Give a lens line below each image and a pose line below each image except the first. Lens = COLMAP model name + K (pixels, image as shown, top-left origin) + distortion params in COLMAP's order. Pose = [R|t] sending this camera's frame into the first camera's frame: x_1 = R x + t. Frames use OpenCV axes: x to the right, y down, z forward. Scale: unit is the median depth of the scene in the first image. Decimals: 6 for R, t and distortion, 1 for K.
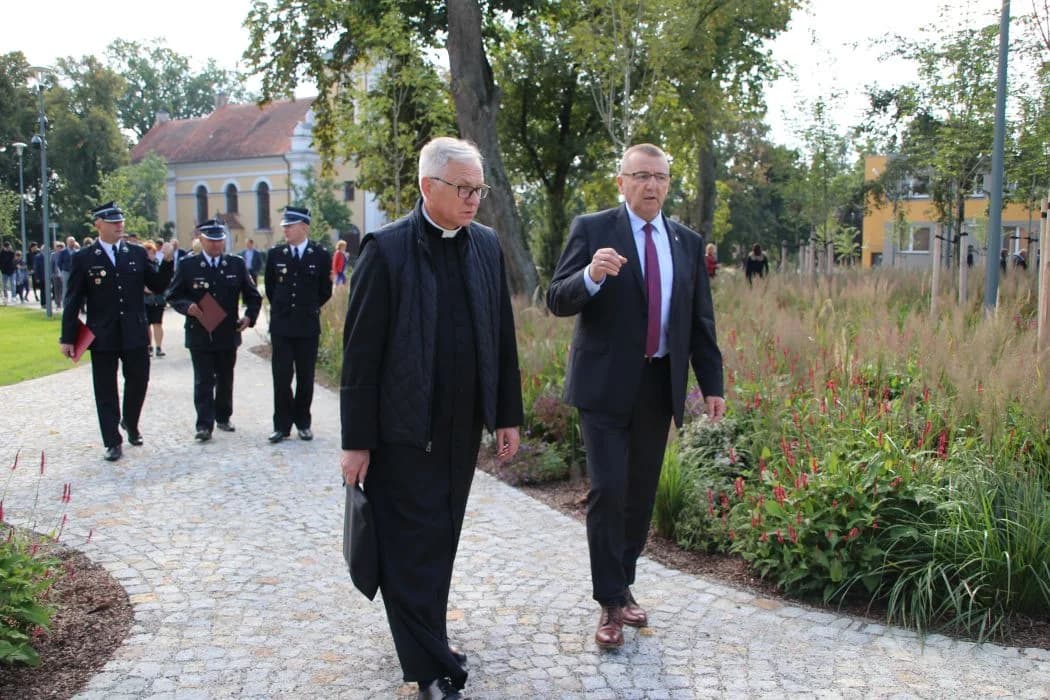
lens RADIAL K [[990.7, 0, 525.2], [0, 990.7, 367.3], [0, 0, 1]] dist [-0.140134, 0.168731]
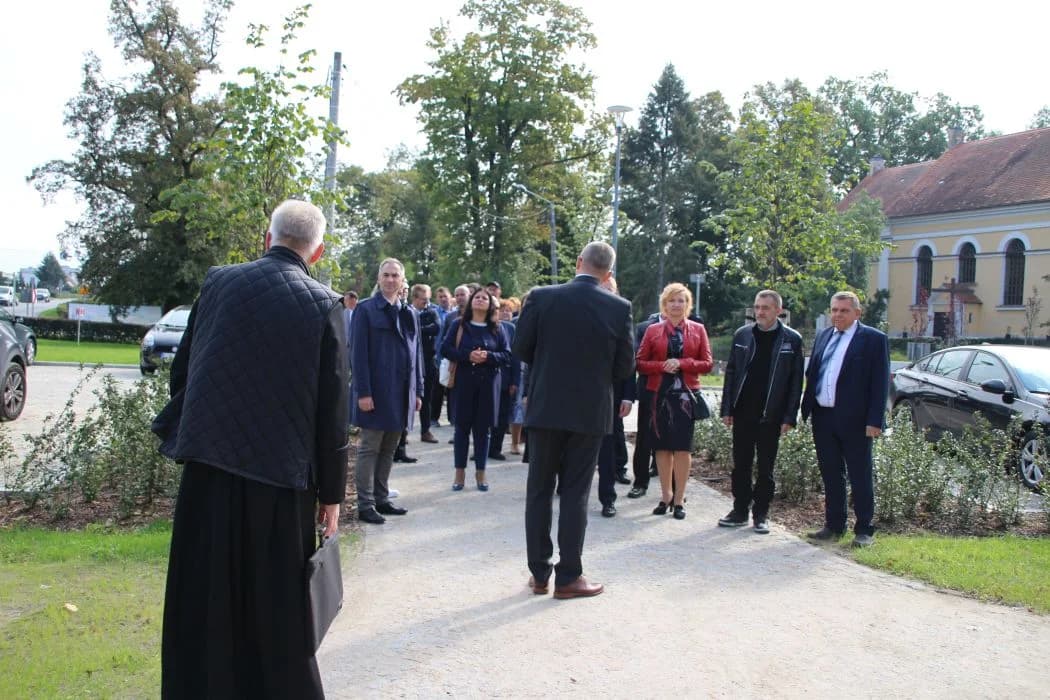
lens RADIAL K [[991.1, 0, 526.3], [0, 991.1, 373.7], [0, 0, 1]] dist [-0.140557, 0.164408]
pose [[0.775113, 0.058643, -0.629096, -0.444524], [-0.105515, 0.993715, -0.037373, -0.132379], [0.622950, 0.095347, 0.776429, 1.117942]]
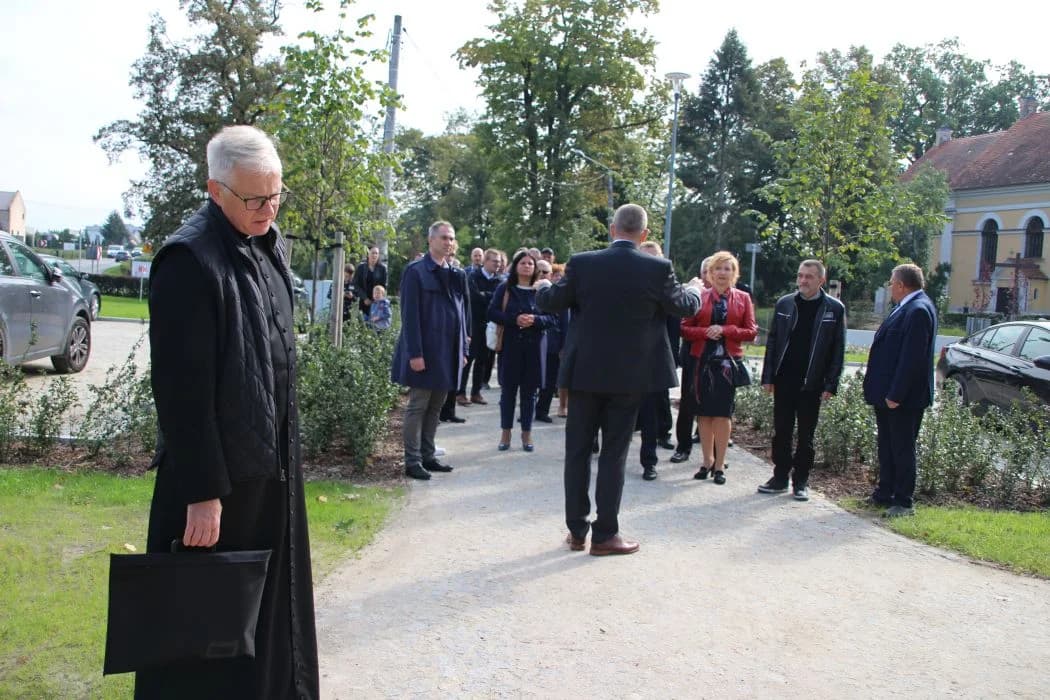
lens RADIAL K [[990.7, 0, 525.2], [0, 990.7, 367.3], [0, 0, 1]] dist [-0.140134, 0.168731]
pose [[0.736747, 0.094948, -0.669469, -0.438379], [-0.130386, 0.991459, -0.002876, -0.131530], [0.663479, 0.089408, 0.742834, 1.115121]]
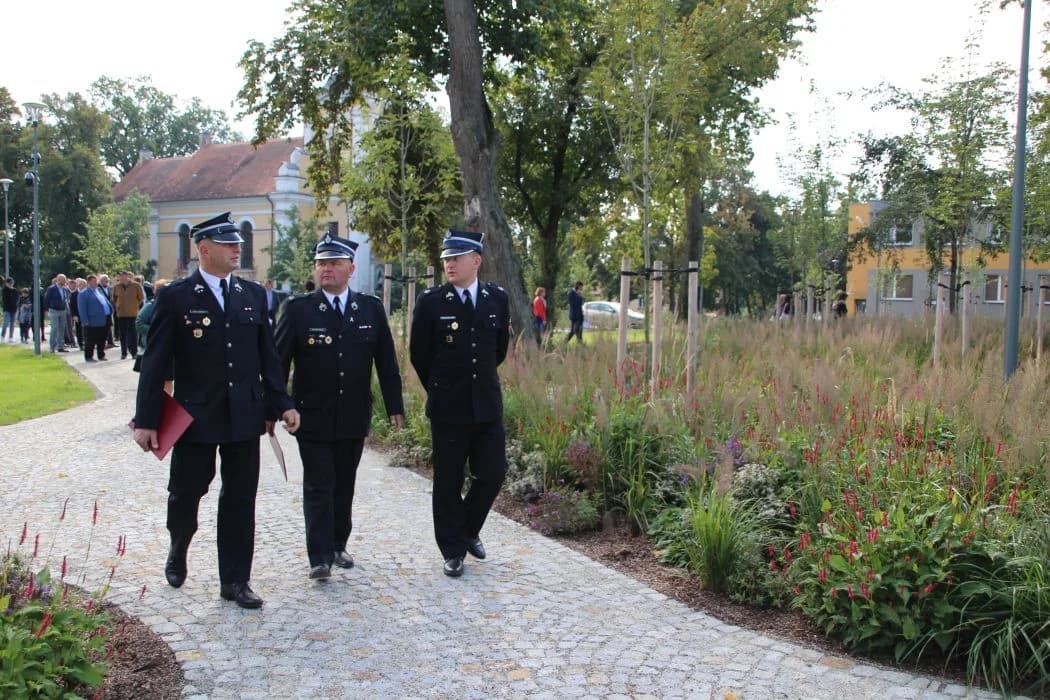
lens RADIAL K [[991.1, 0, 526.3], [0, 991.1, 373.7], [0, 0, 1]] dist [-0.140557, 0.164408]
pose [[0.999684, 0.010031, 0.023039, -0.017311], [-0.009183, 0.999287, -0.036625, -0.001356], [-0.023390, 0.036402, 0.999063, 0.005735]]
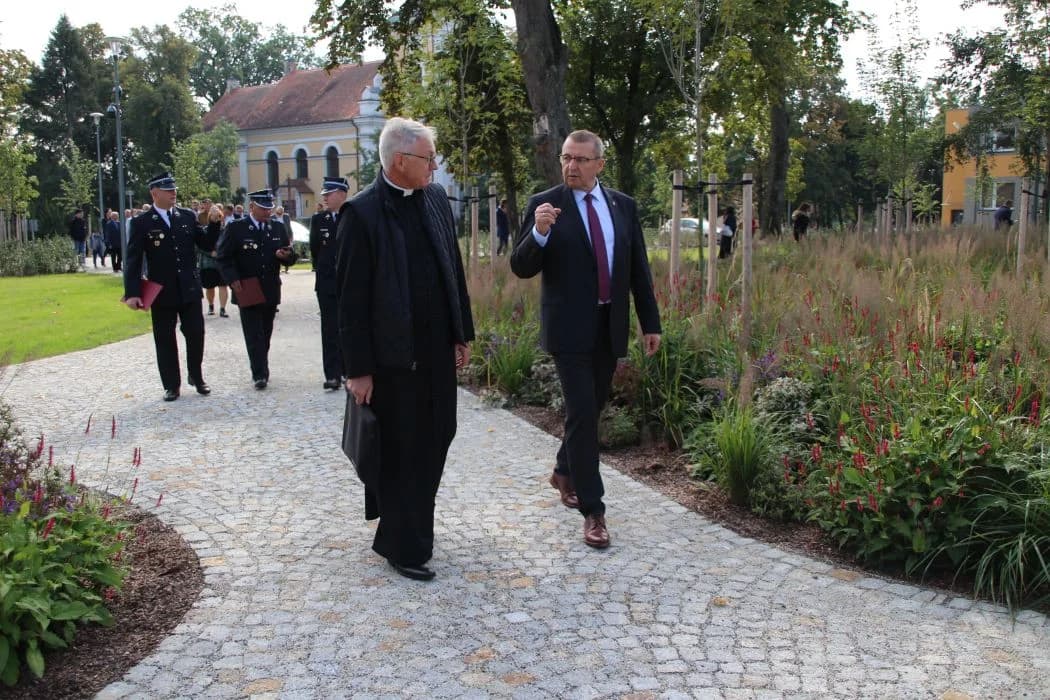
lens RADIAL K [[994.6, 0, 516.0], [0, 994.6, 351.0], [0, 0, 1]] dist [-0.142463, 0.185986]
pose [[0.996873, -0.002450, -0.078980, -0.000052], [0.004144, 0.999765, 0.021292, -0.000086], [0.078910, -0.021553, 0.996649, 0.003454]]
